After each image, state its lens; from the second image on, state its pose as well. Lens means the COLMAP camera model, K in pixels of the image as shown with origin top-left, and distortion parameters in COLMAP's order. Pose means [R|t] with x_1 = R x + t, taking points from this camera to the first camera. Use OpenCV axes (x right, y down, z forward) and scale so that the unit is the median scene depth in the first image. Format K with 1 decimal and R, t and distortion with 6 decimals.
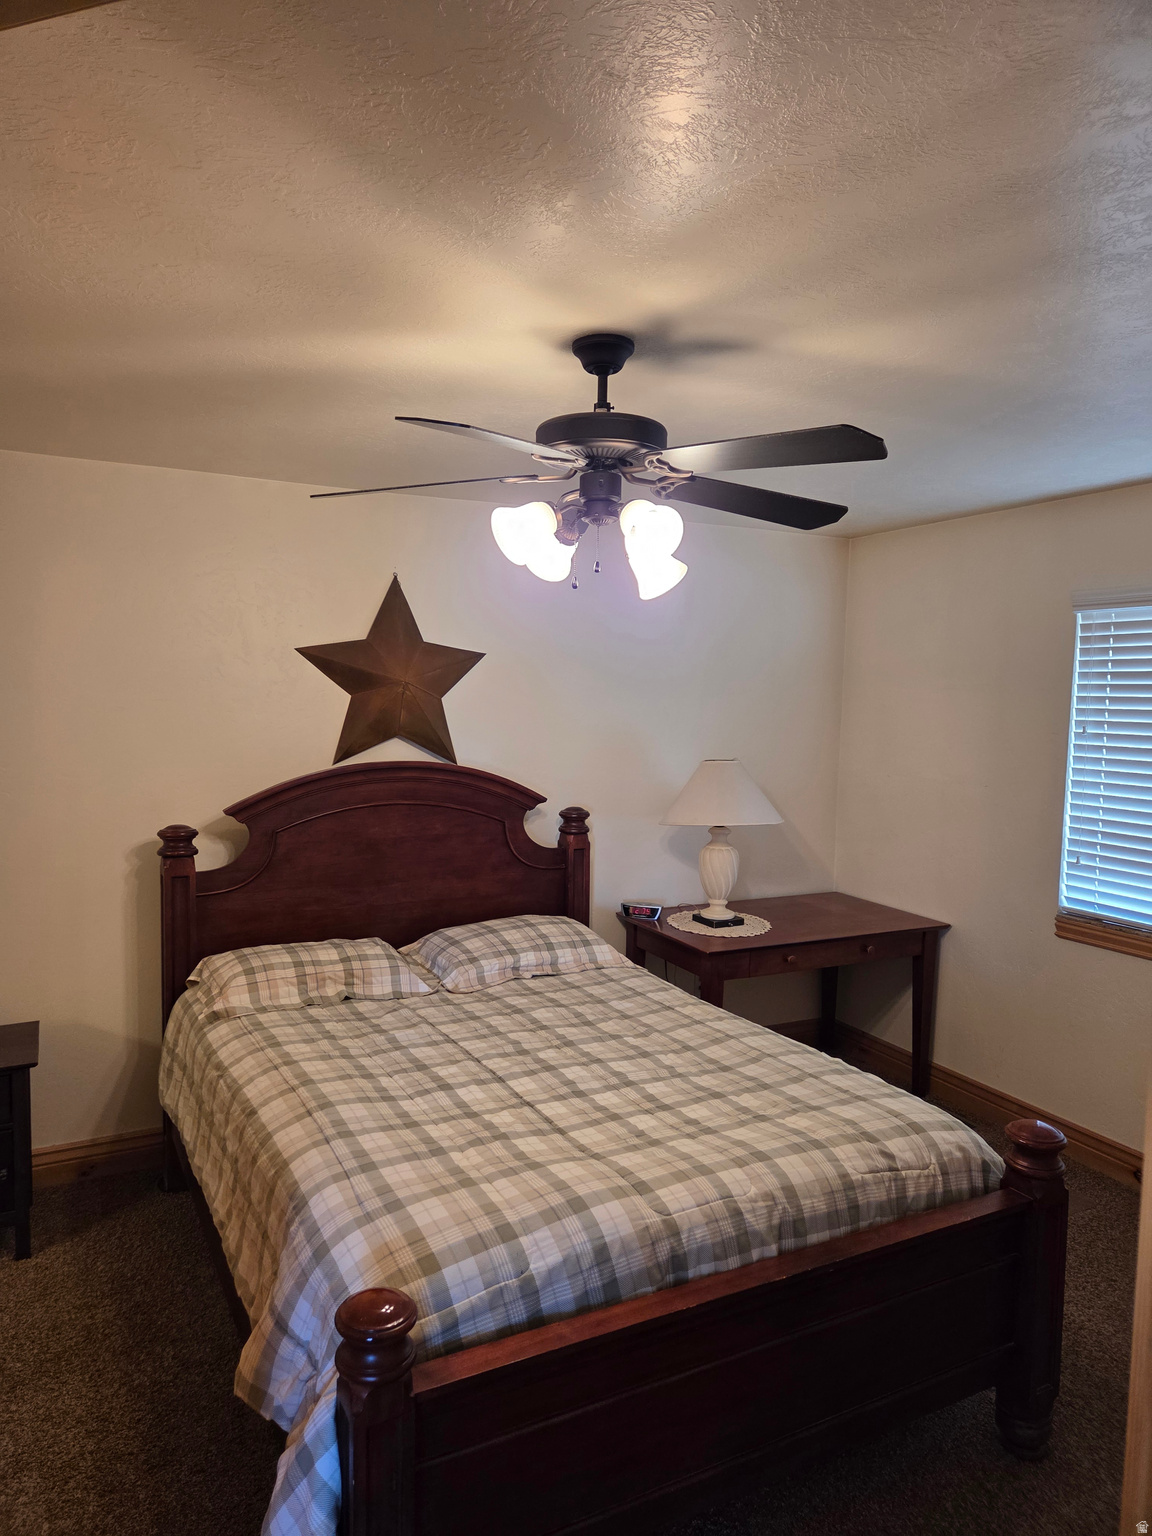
lens RADIAL K [[1020.9, 0, 566.9], [0, 1020.9, 771.0], [0, 0, 1]] dist [0.045774, 0.000034]
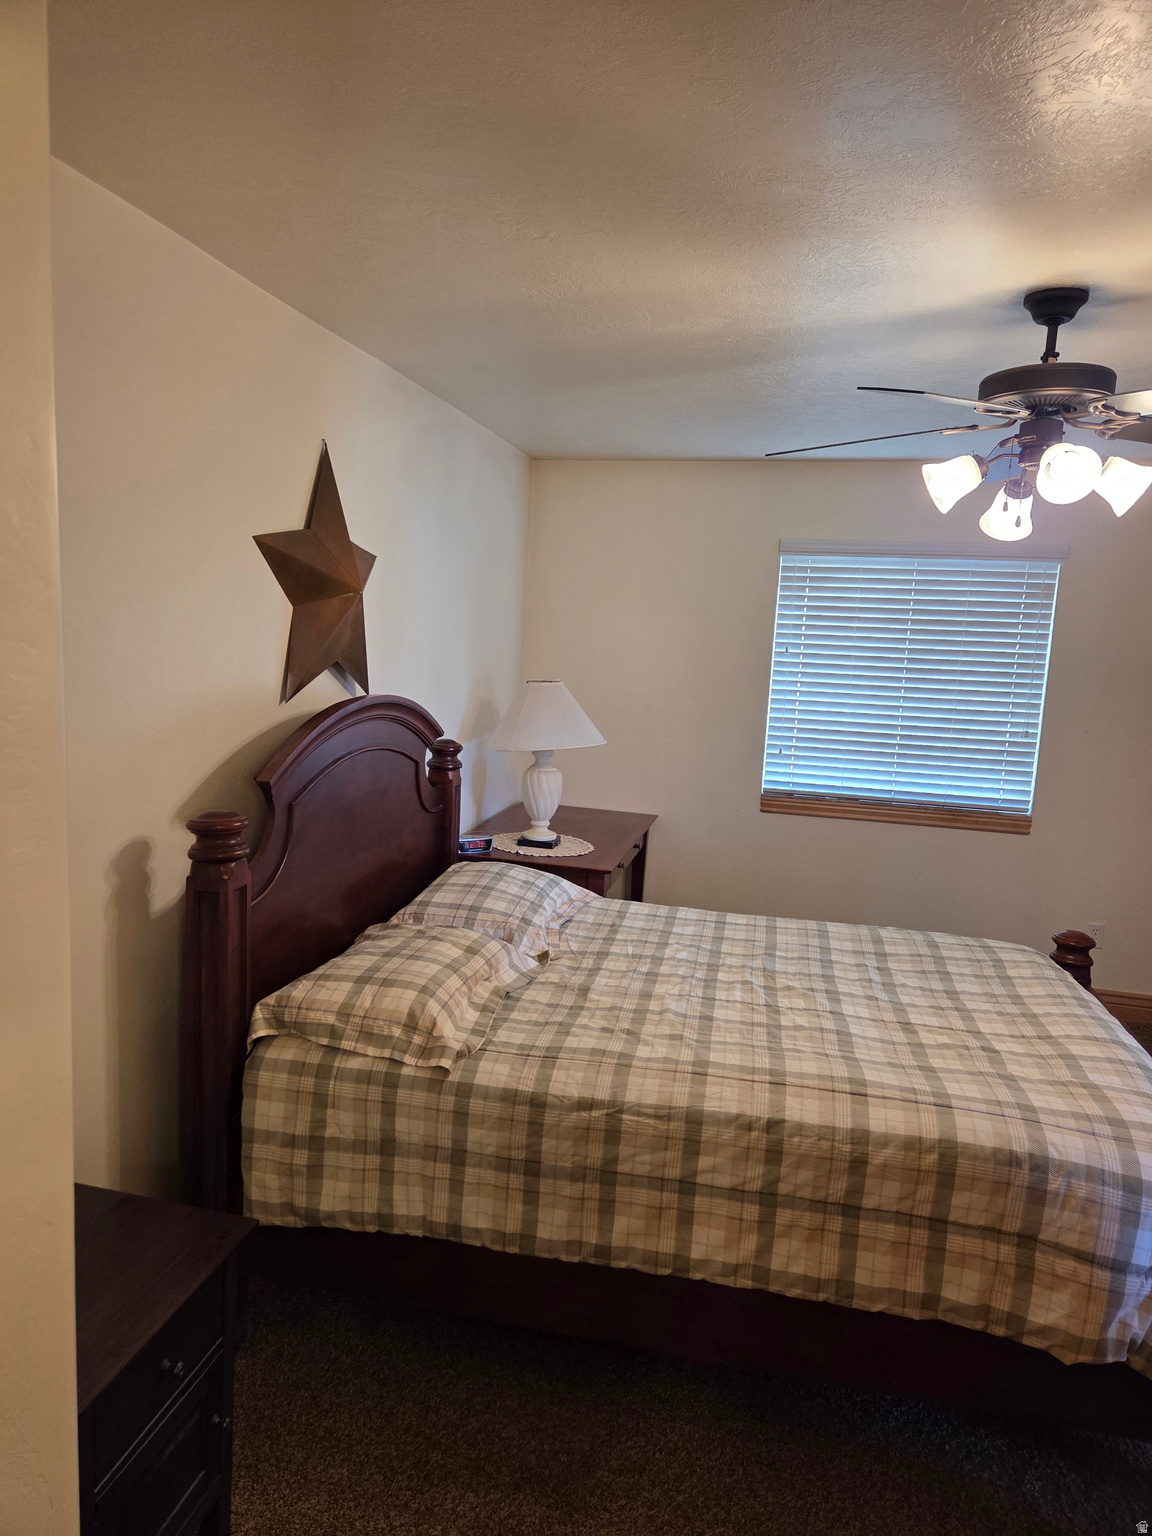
lens RADIAL K [[1020.9, 0, 571.6], [0, 1020.9, 762.6], [0, 0, 1]] dist [0.045774, 0.000034]
pose [[0.643005, -0.090964, 0.760441, -0.669242], [0.021220, 0.994656, 0.101038, -0.035126], [-0.765568, -0.048832, 0.641499, 0.387194]]
